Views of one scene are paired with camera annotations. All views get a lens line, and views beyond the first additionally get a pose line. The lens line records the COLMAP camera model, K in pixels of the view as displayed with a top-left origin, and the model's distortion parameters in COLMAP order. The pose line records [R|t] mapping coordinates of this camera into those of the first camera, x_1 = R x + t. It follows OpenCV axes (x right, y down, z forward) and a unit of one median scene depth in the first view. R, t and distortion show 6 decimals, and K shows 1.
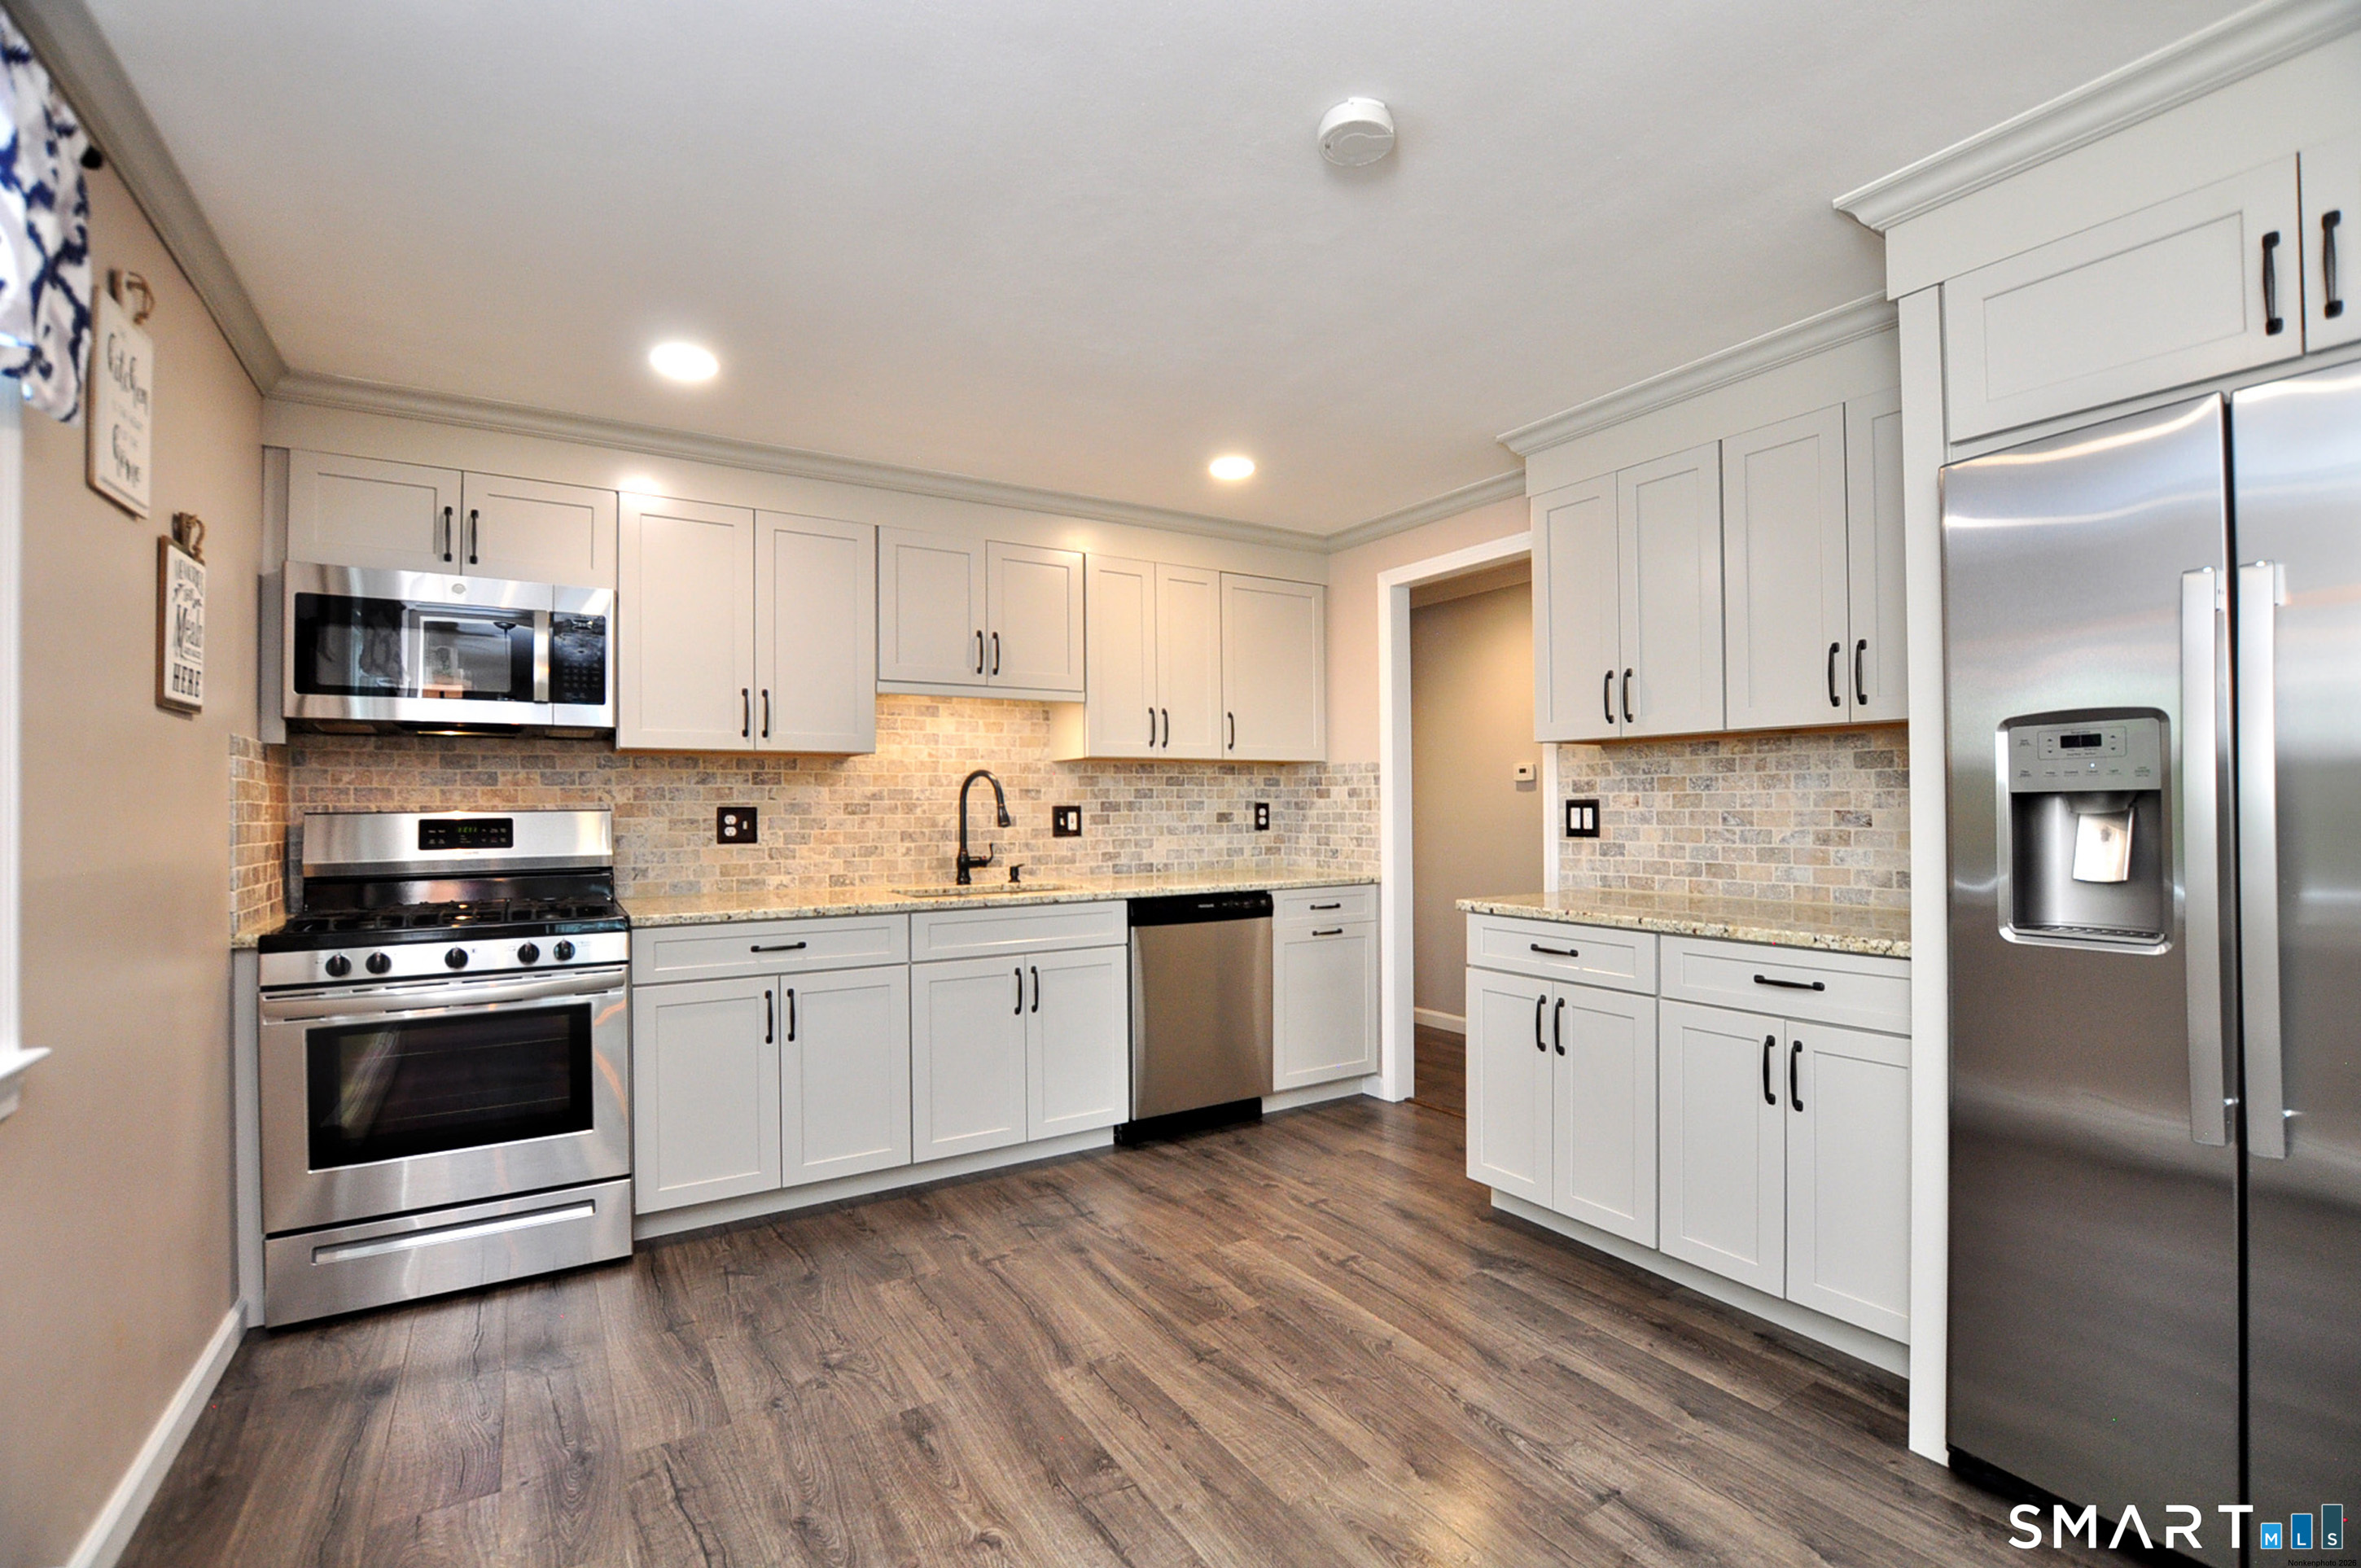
lens RADIAL K [[1048.3, 0, 1188.6], [0, 1048.3, 798.9], [0, 0, 1]] dist [-0.028185, 0.000632]
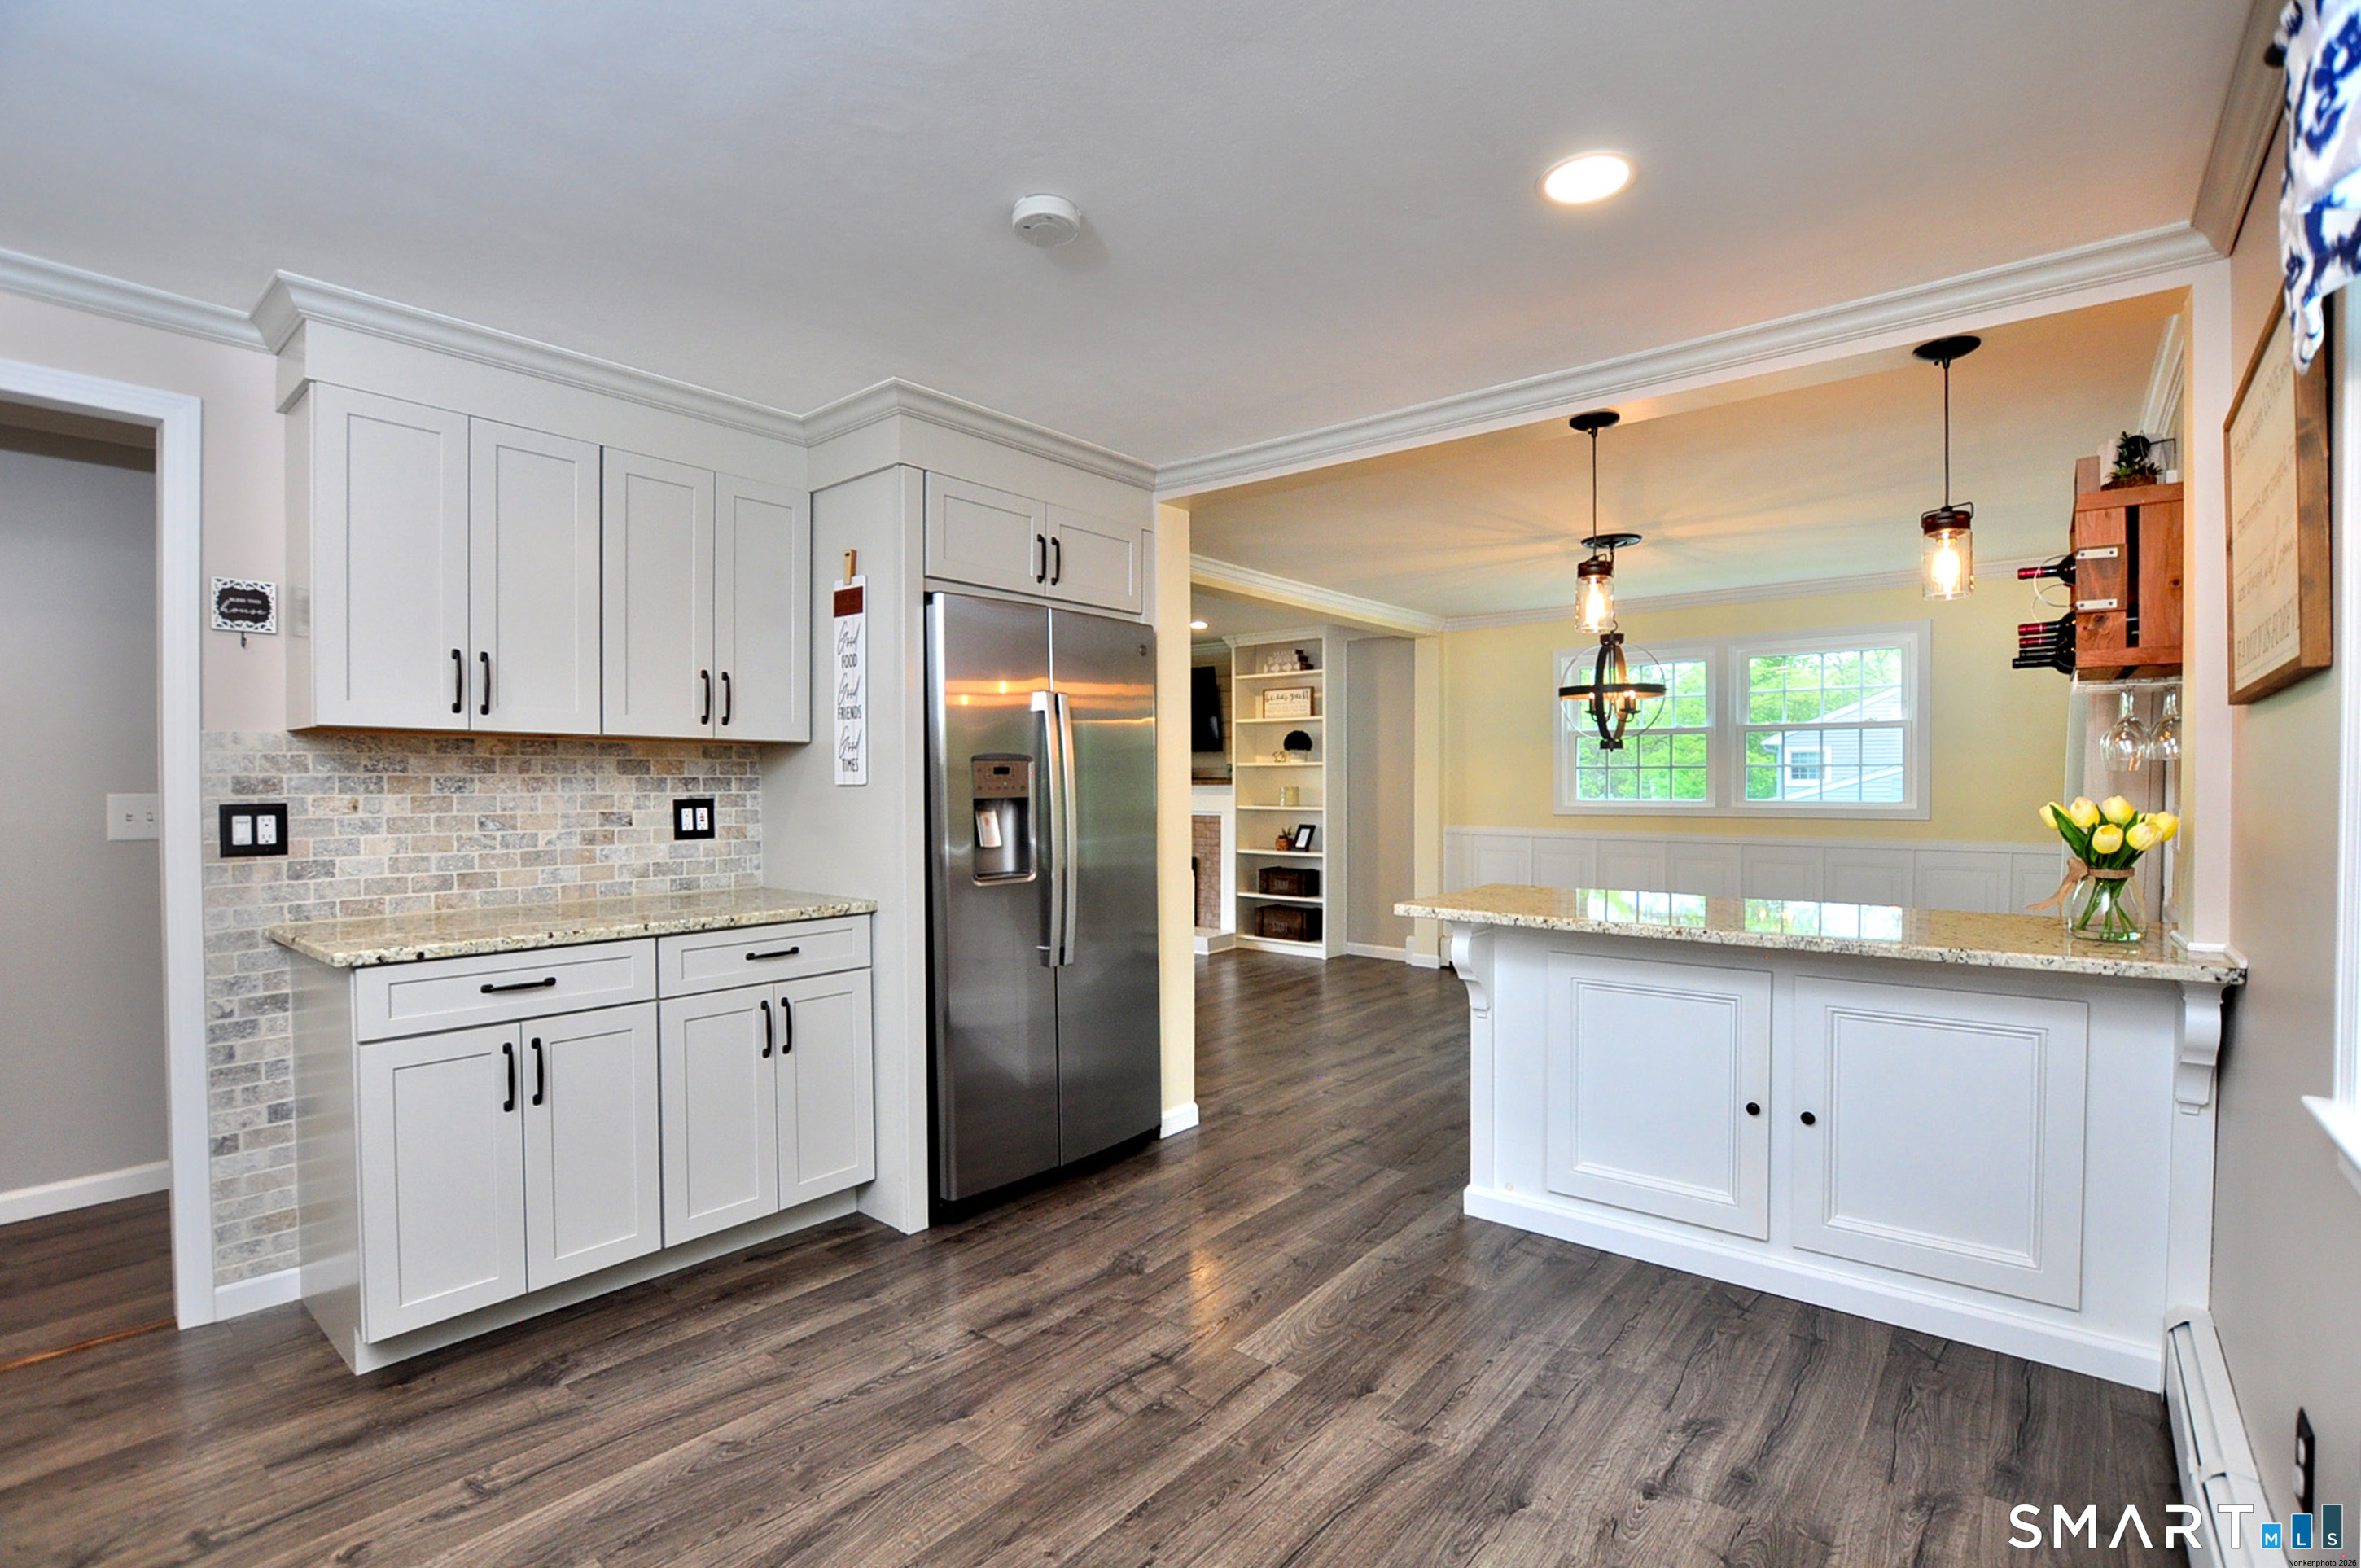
lens RADIAL K [[1059.3, 0, 1189.3], [0, 1059.3, 794.4], [0, 0, 1]] dist [-0.030191, 0.000185]
pose [[-0.317423, -0.001621, 0.948283, -0.564457], [-0.002213, 0.999997, 0.000968, -0.009145], [-0.948281, -0.001791, -0.317426, 0.695994]]
